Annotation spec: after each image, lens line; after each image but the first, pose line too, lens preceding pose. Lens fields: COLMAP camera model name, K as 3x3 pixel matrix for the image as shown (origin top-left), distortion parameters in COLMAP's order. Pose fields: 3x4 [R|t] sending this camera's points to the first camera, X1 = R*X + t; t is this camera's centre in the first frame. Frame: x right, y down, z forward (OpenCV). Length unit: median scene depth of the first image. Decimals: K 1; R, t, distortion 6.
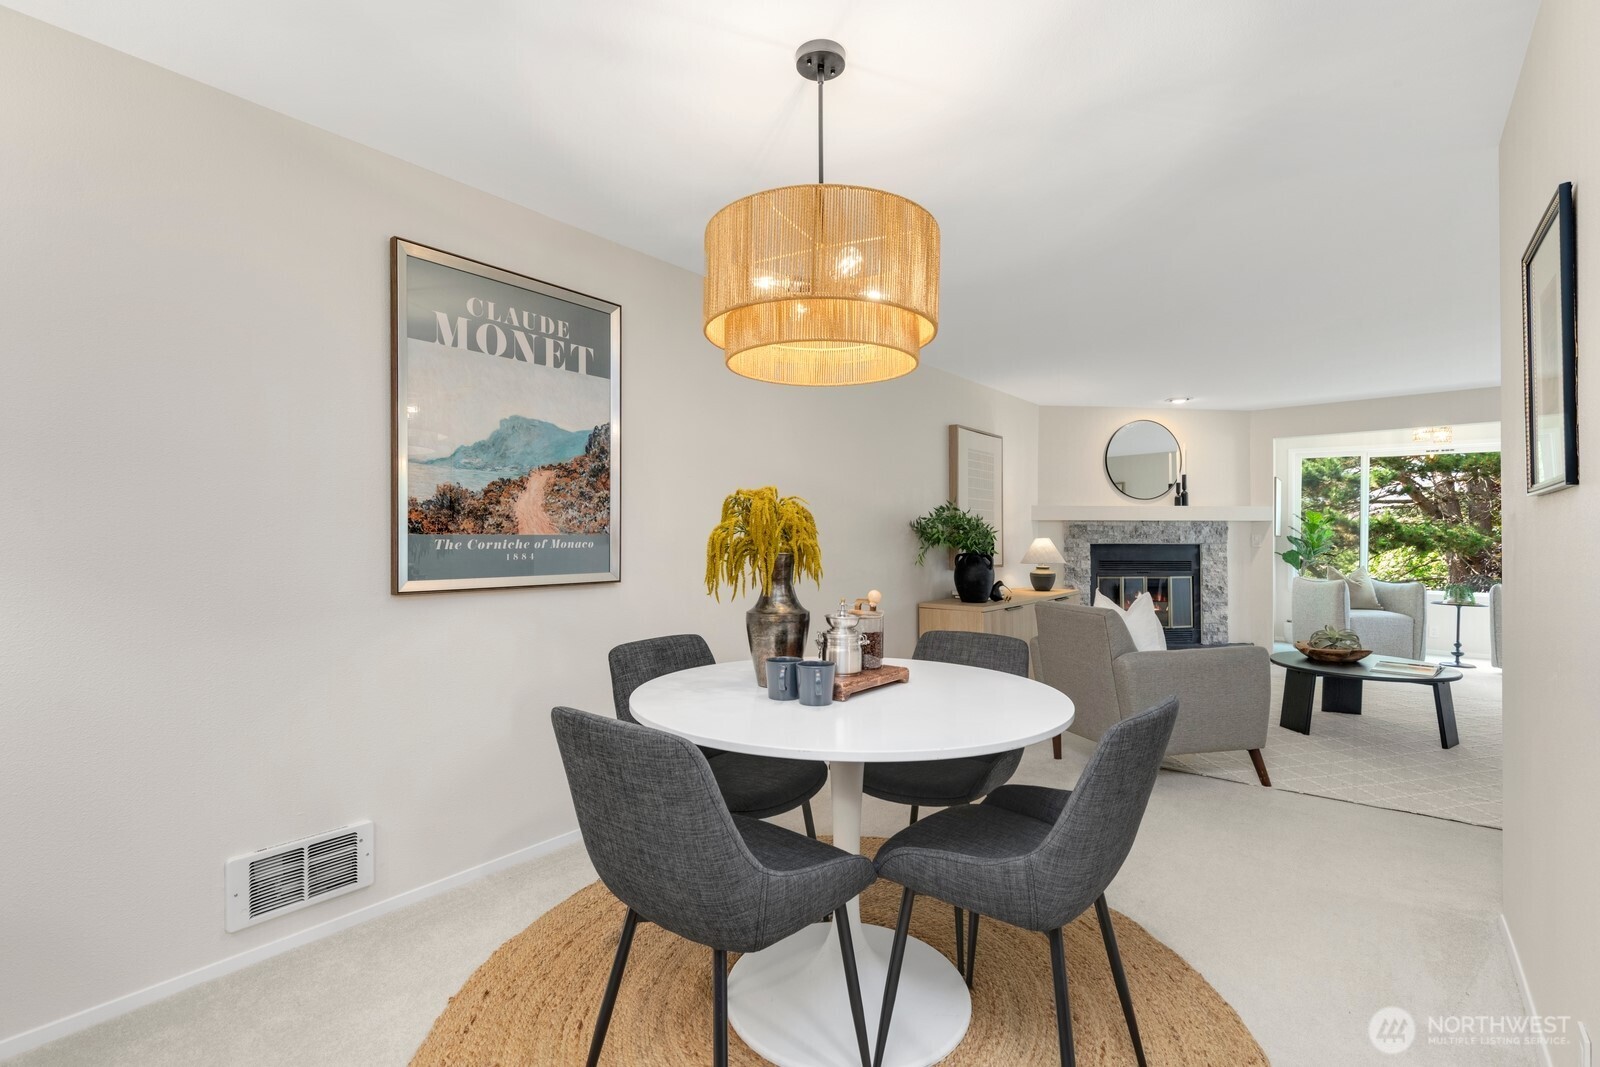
lens RADIAL K [[720.6, 0, 810.3], [0, 720.6, 542.4], [0, 0, 1]] dist [0.010552, -0.002173]
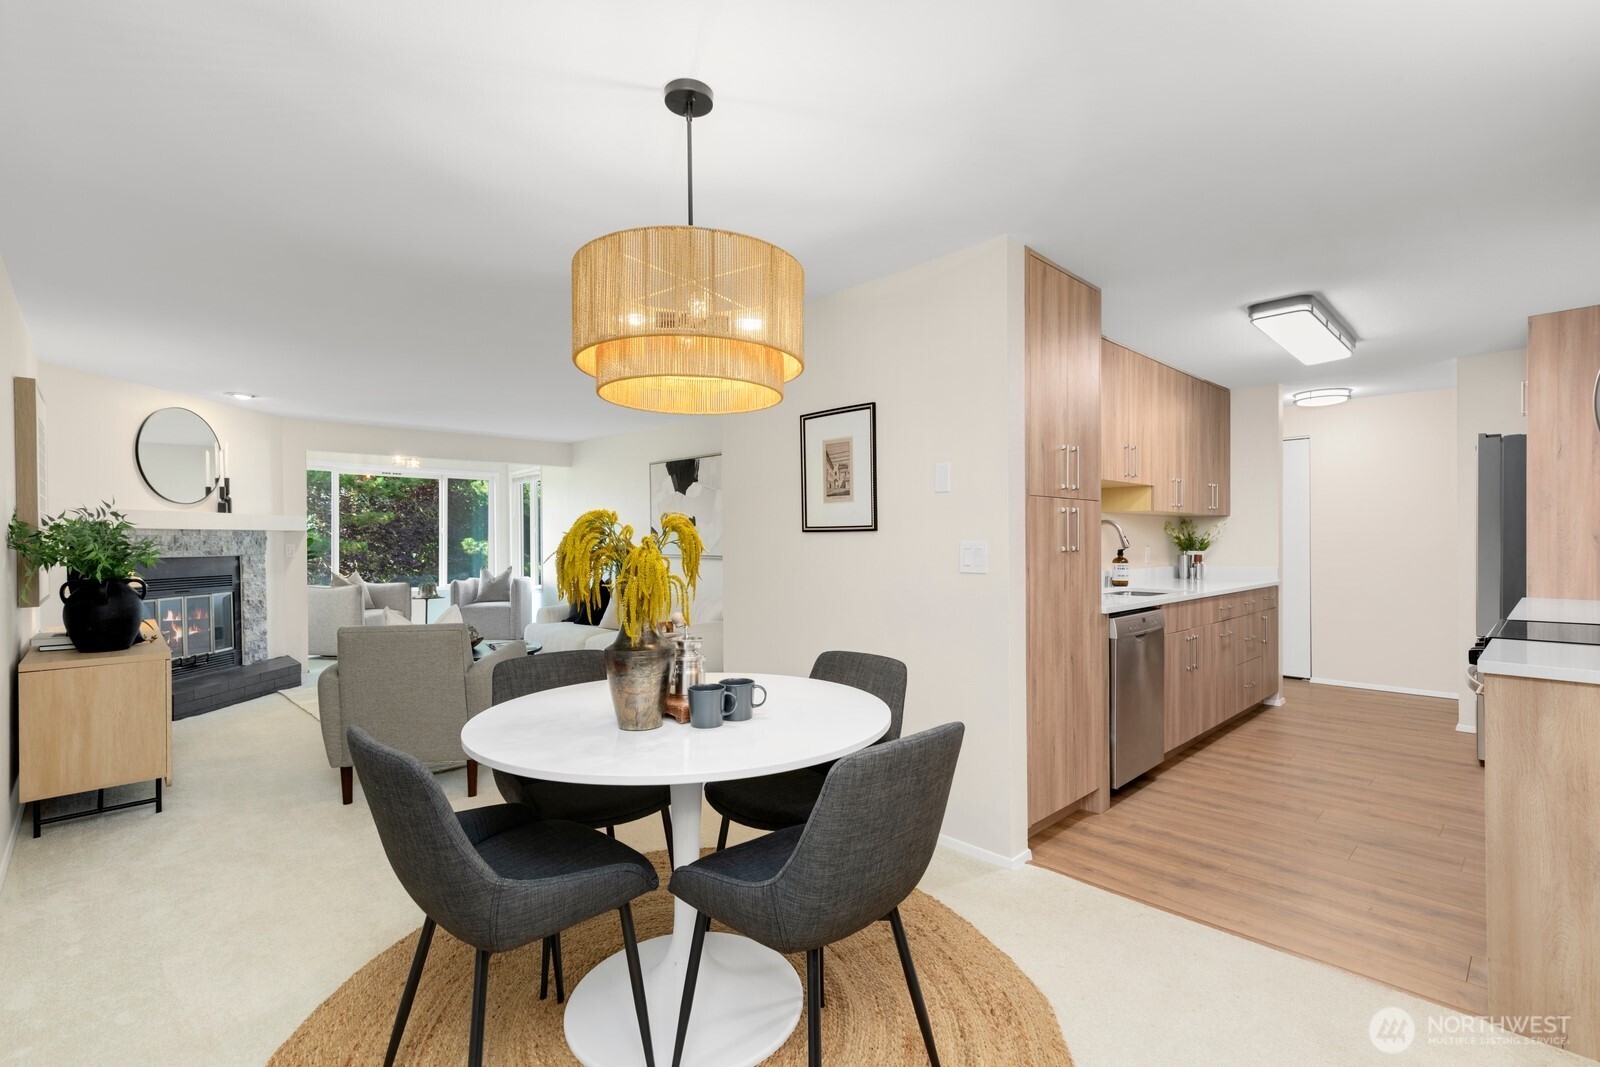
lens RADIAL K [[720.6, 0, 789.1], [0, 720.6, 538.9], [0, 0, 1]] dist [0.010552, -0.002173]
pose [[0.132559, -0.000879, 0.991175, -0.272721], [0.009871, 0.999951, -0.000434, -0.011453], [-0.991126, 0.009841, 0.132561, 0.200242]]
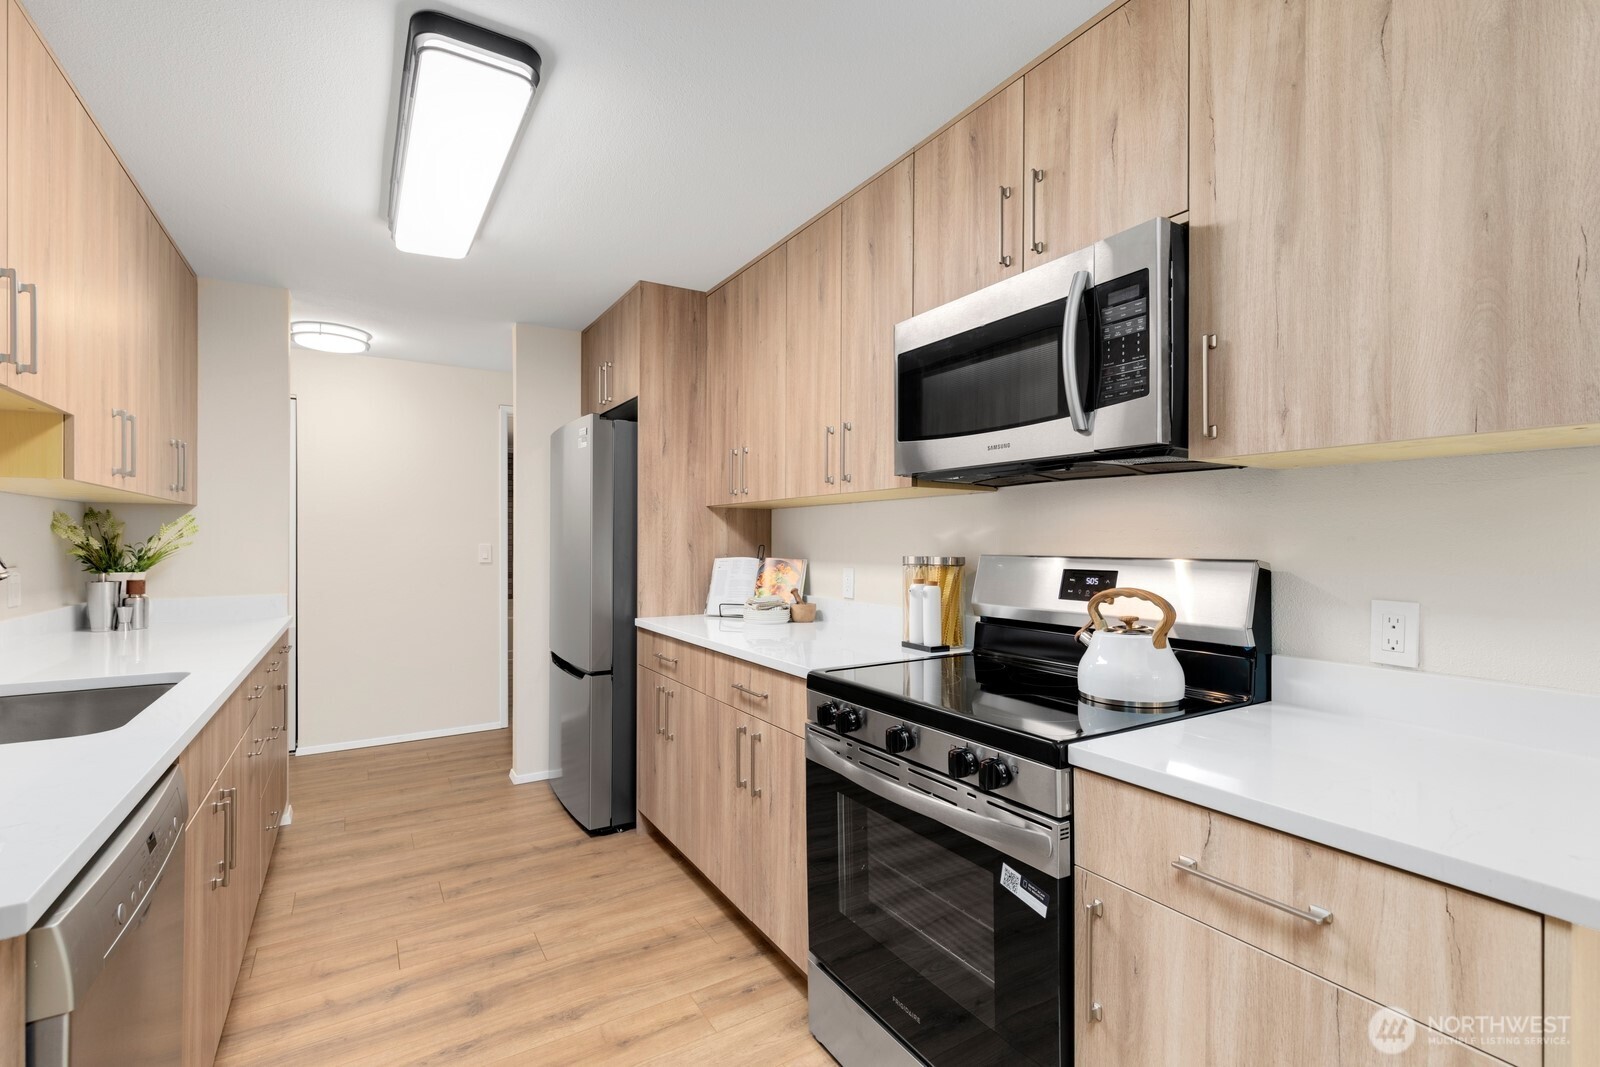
lens RADIAL K [[720.6, 0, 796.3], [0, 720.6, 540.4], [0, 0, 1]] dist [0.010552, -0.002173]
pose [[-0.940855, -0.000269, 0.338809, 0.109452], [0.002756, 0.999961, 0.008446, -0.014223], [-0.338798, 0.008880, -0.940817, 0.110022]]
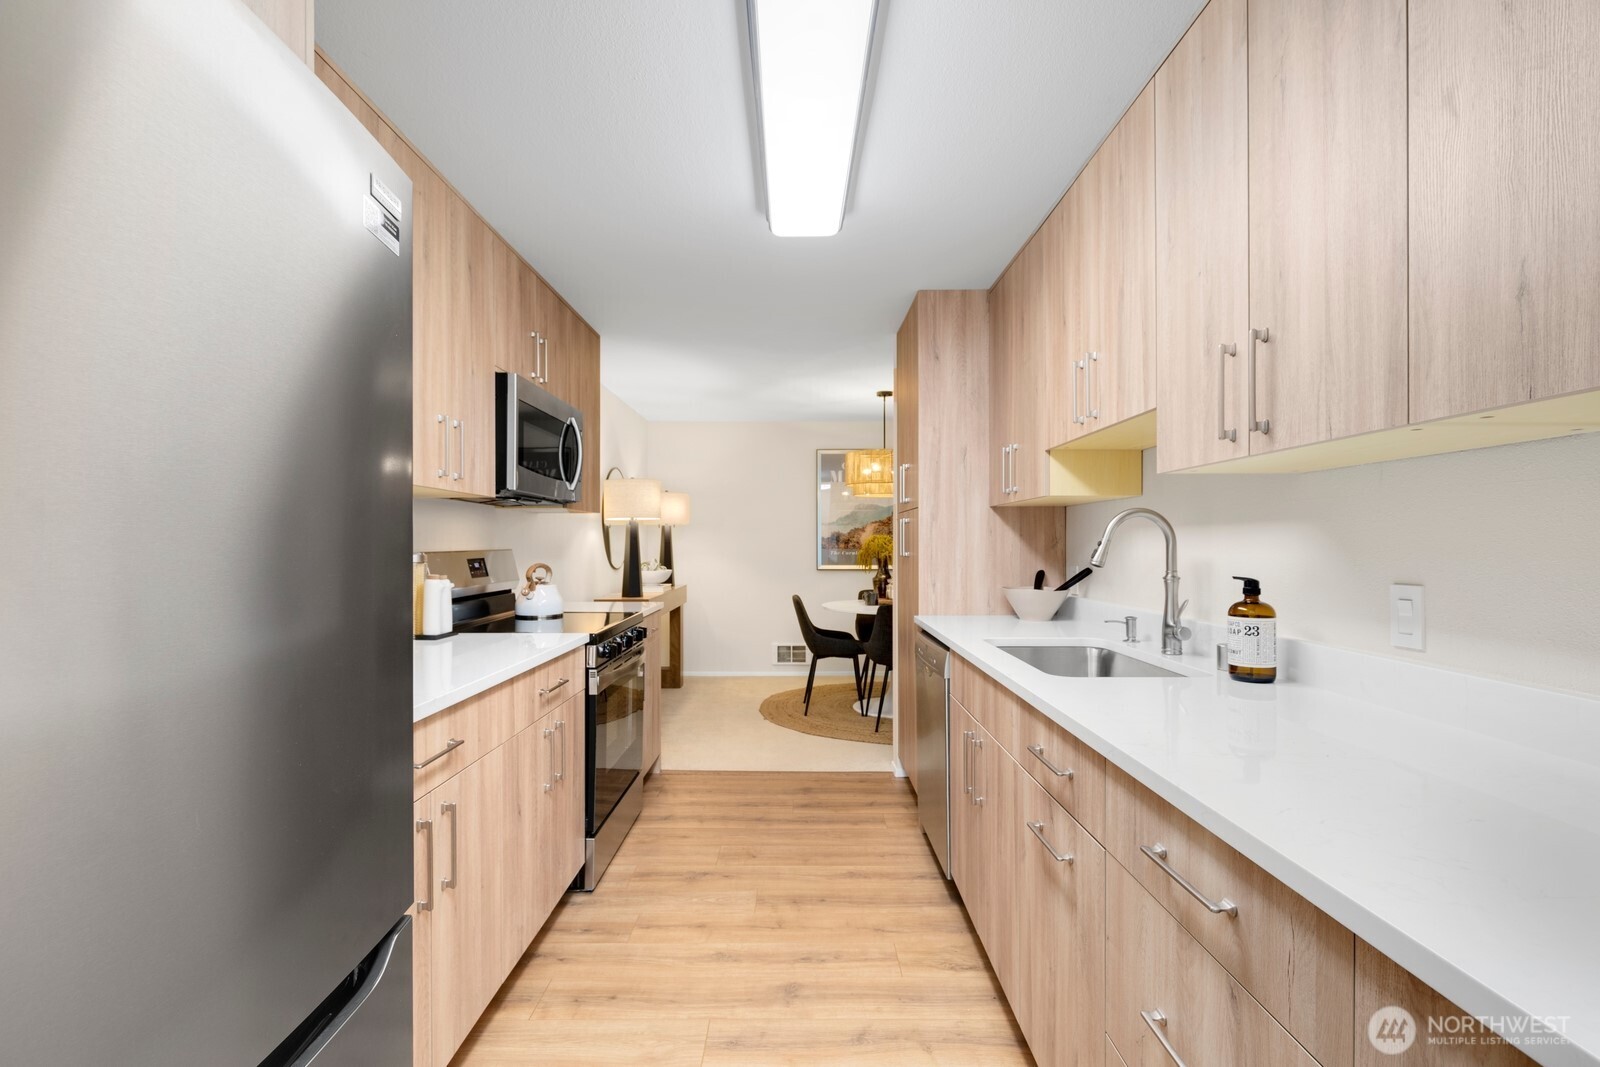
lens RADIAL K [[720.6, 0, 796.4], [0, 720.6, 536.7], [0, 0, 1]] dist [0.010552, -0.002173]
pose [[0.626238, -0.005829, -0.779610, 0.573385], [-0.005323, 0.999917, -0.011751, -0.009400], [0.779614, 0.011509, 0.626154, -0.313924]]
